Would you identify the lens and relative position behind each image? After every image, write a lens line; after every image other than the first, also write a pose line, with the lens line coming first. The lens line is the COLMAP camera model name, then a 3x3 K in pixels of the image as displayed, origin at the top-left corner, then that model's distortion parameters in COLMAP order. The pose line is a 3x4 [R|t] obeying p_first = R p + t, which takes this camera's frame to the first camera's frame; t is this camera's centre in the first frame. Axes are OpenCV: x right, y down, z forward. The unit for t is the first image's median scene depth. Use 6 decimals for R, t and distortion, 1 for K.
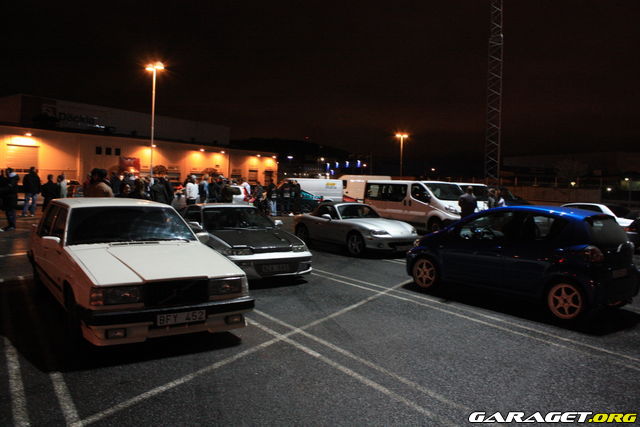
lens RADIAL K [[545.4, 0, 320.0], [0, 545.4, 213.5], [0, 0, 1]] dist [-0.143961, 0.124778]
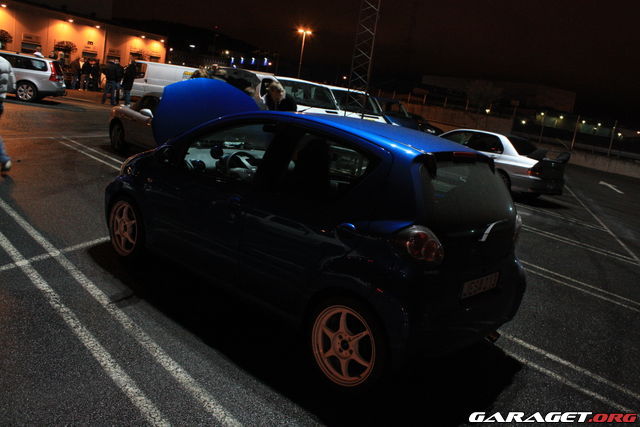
lens RADIAL K [[567.8, 0, 320.0], [0, 567.8, 213.5], [0, 0, 1]] dist [-0.164576, 0.200245]
pose [[0.982208, 0.083066, 0.168427, 0.065777], [-0.109929, 0.981457, 0.157025, -0.001603], [-0.152260, -0.172746, 0.973127, 0.106513]]
